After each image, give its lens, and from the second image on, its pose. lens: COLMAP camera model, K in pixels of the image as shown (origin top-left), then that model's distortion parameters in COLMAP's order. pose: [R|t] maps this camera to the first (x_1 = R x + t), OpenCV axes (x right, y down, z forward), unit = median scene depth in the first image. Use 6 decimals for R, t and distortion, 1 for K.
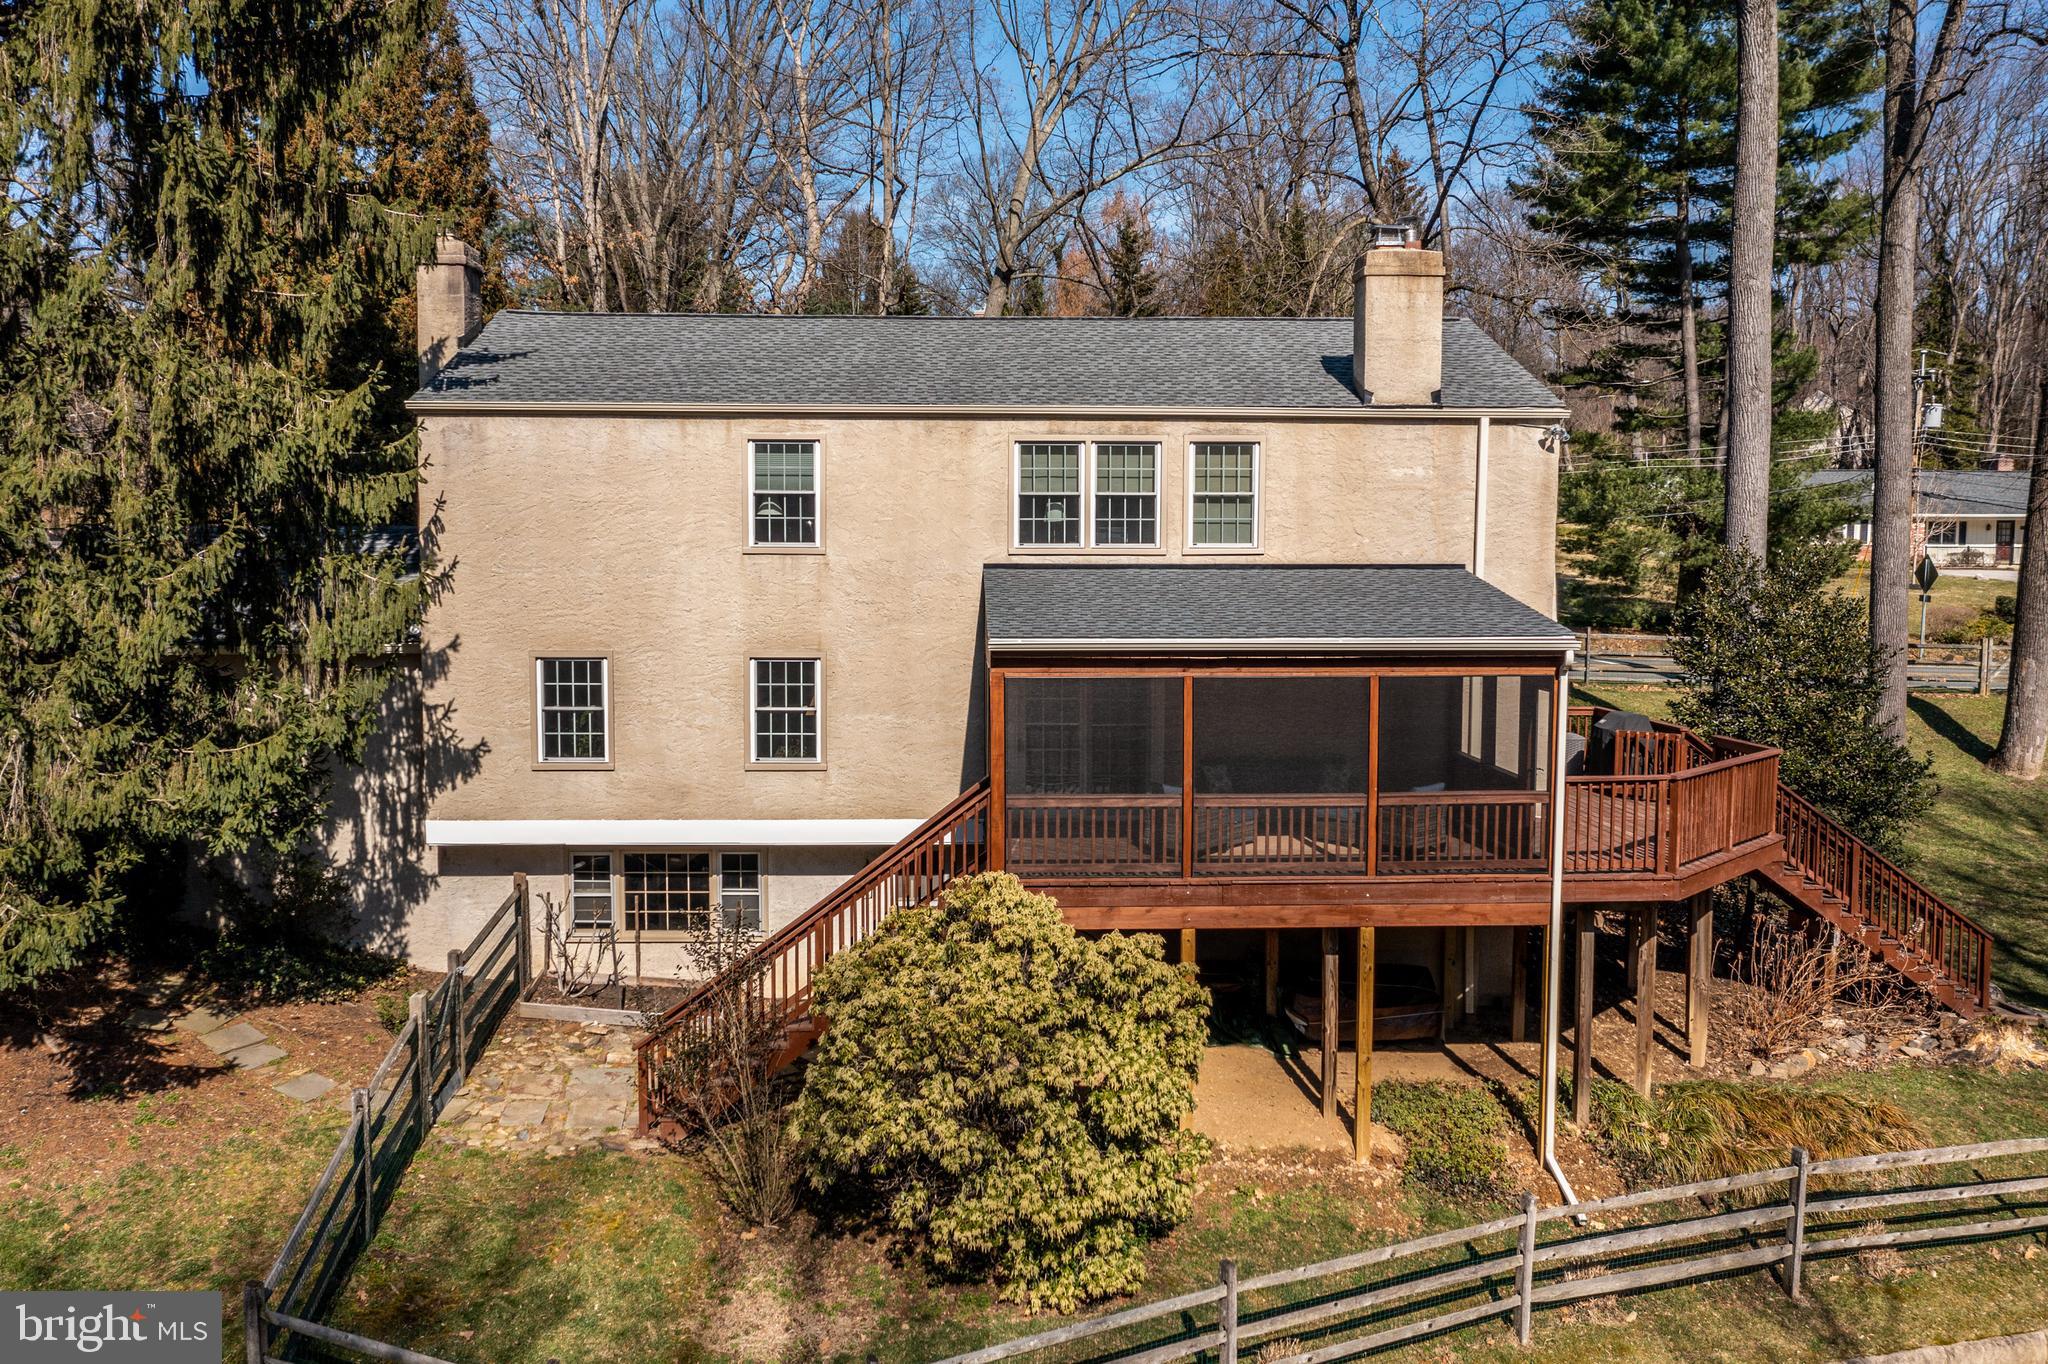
lens RADIAL K [[1654.0, 0, 1024.0], [0, 1654.0, 682.0], [0, 0, 1]] dist [-0.031245, -0.005080]
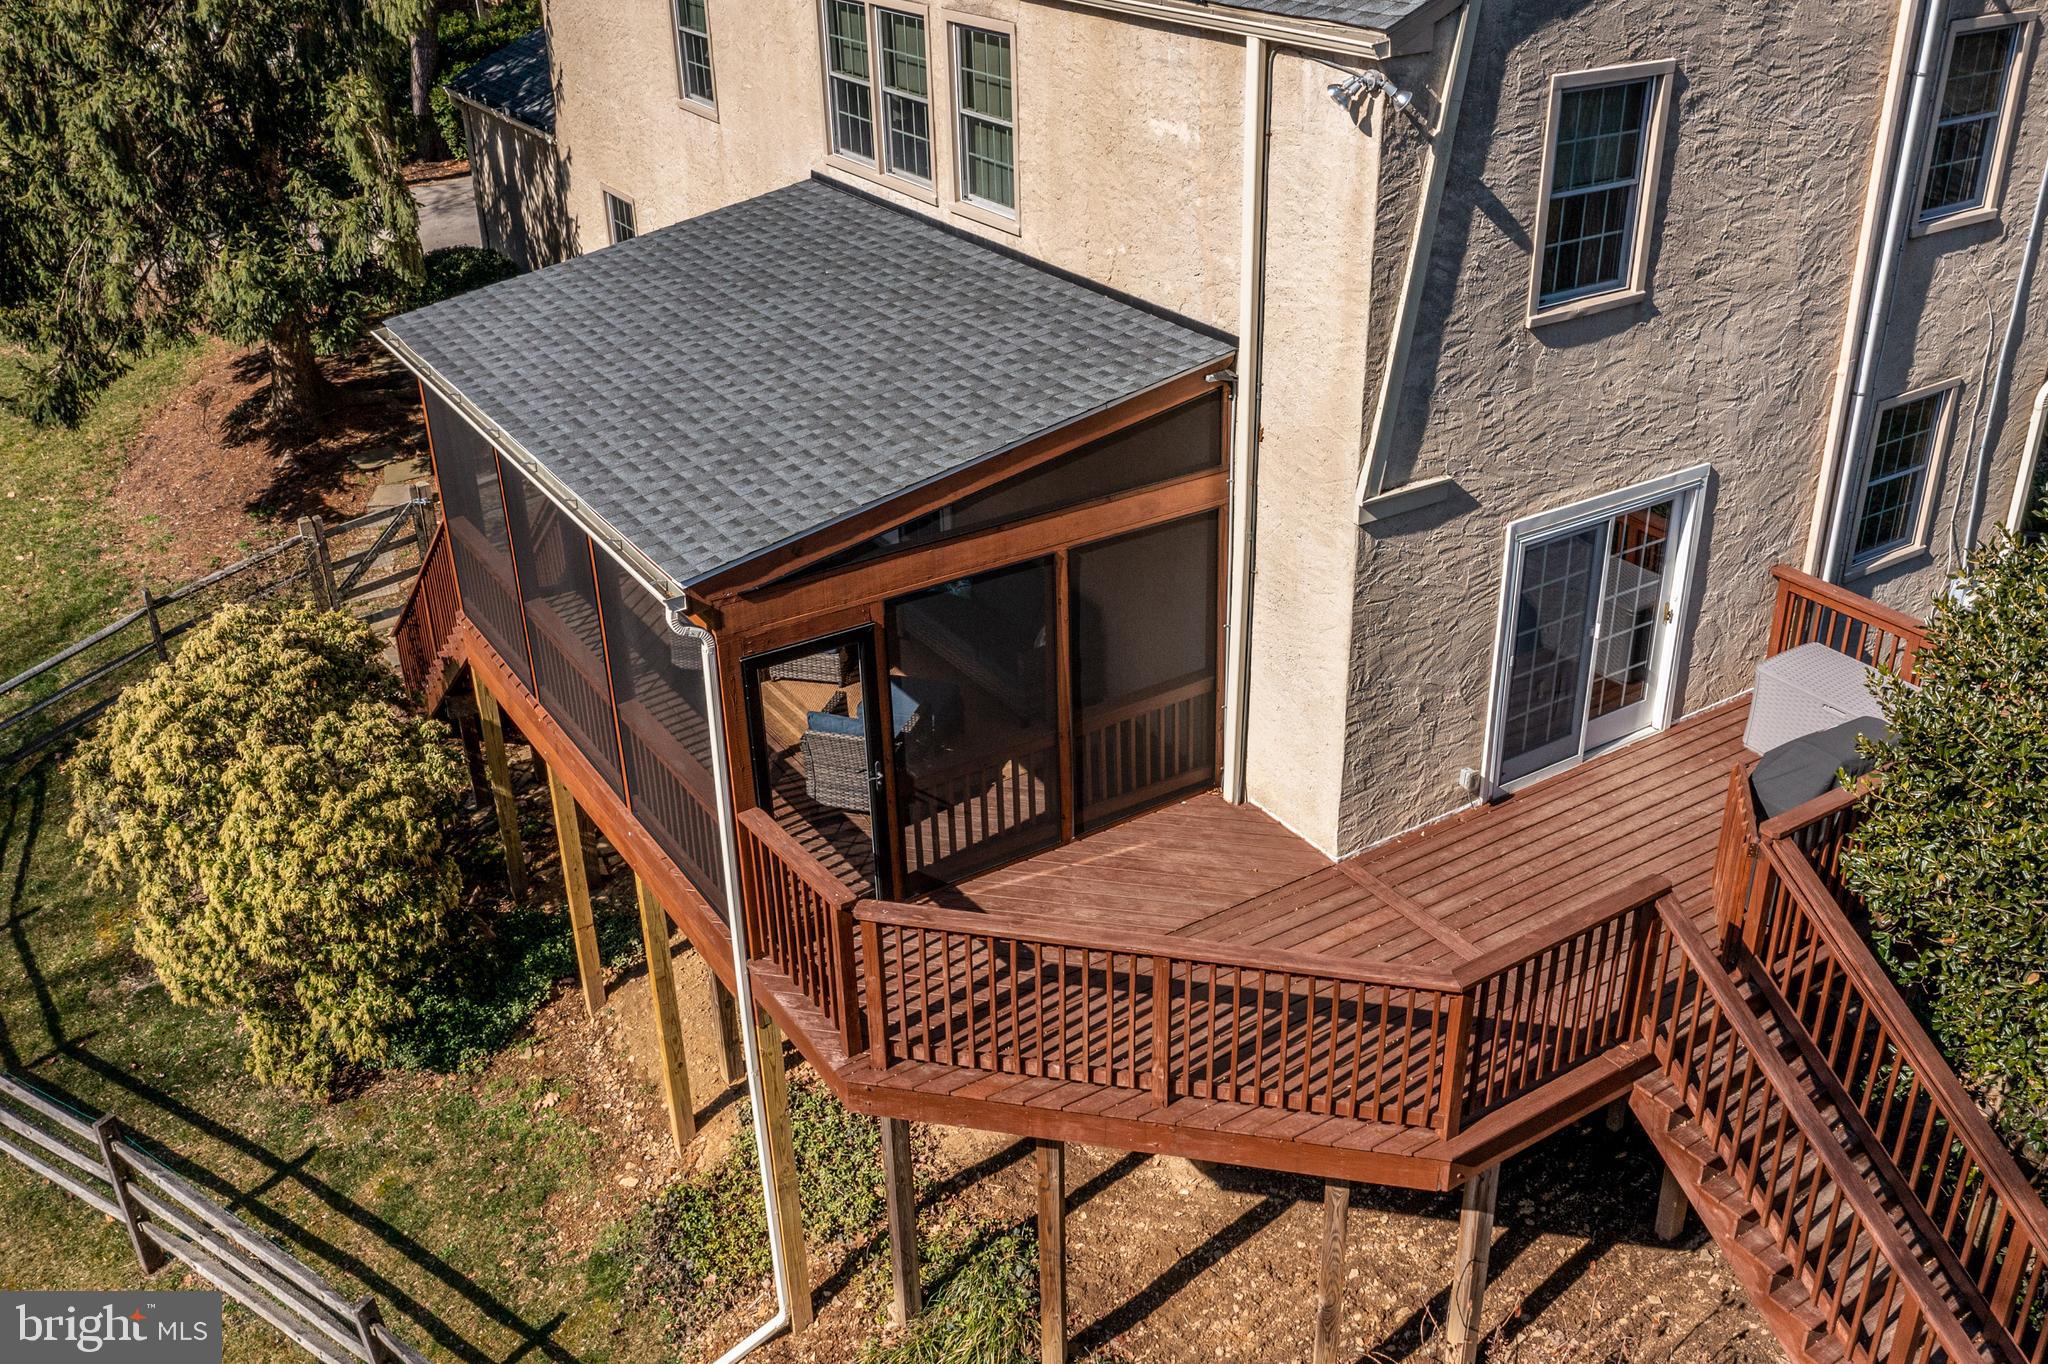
lens RADIAL K [[1854.5, 0, 1024.0], [0, 1854.5, 682.0], [0, 0, 1]] dist [-0.012397, -0.007185]
pose [[0.493008, 0.393702, -0.775849, 0.710797], [-0.041237, 0.901327, 0.431171, -0.216378], [0.869047, -0.180577, 0.460597, 0.681925]]
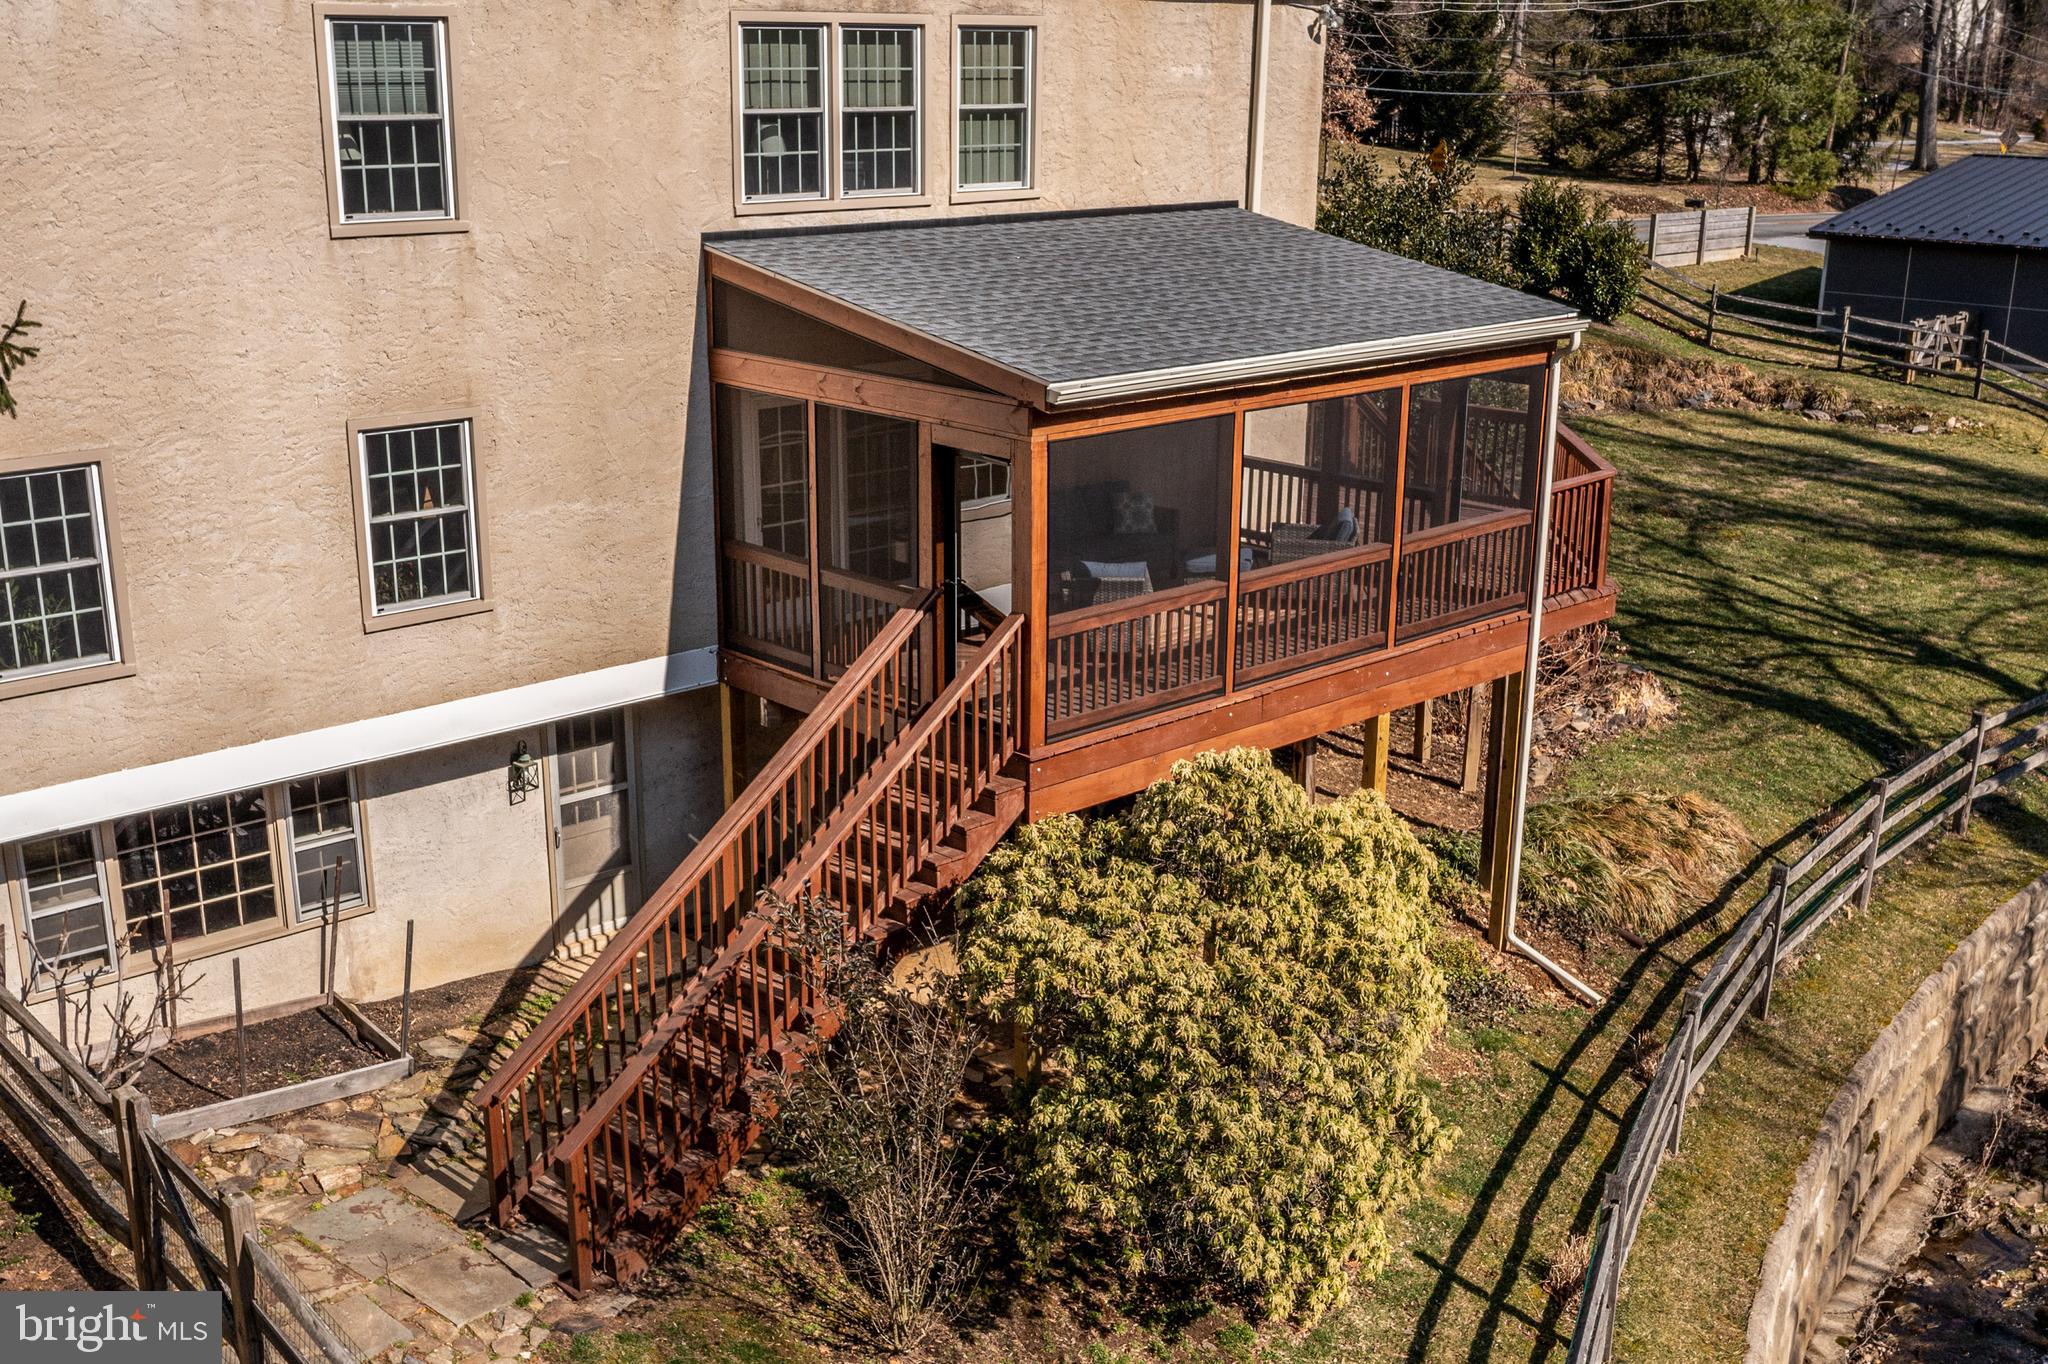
lens RADIAL K [[2127.8, 0, 1011.7], [0, 2127.8, 791.9], [0, 0, 1]] dist [-0.023736, -0.029769]
pose [[0.763652, -0.209219, 0.610788, -0.453999], [0.048950, 0.962078, 0.268348, -0.077515], [-0.643769, -0.175026, 0.744934, 0.311637]]
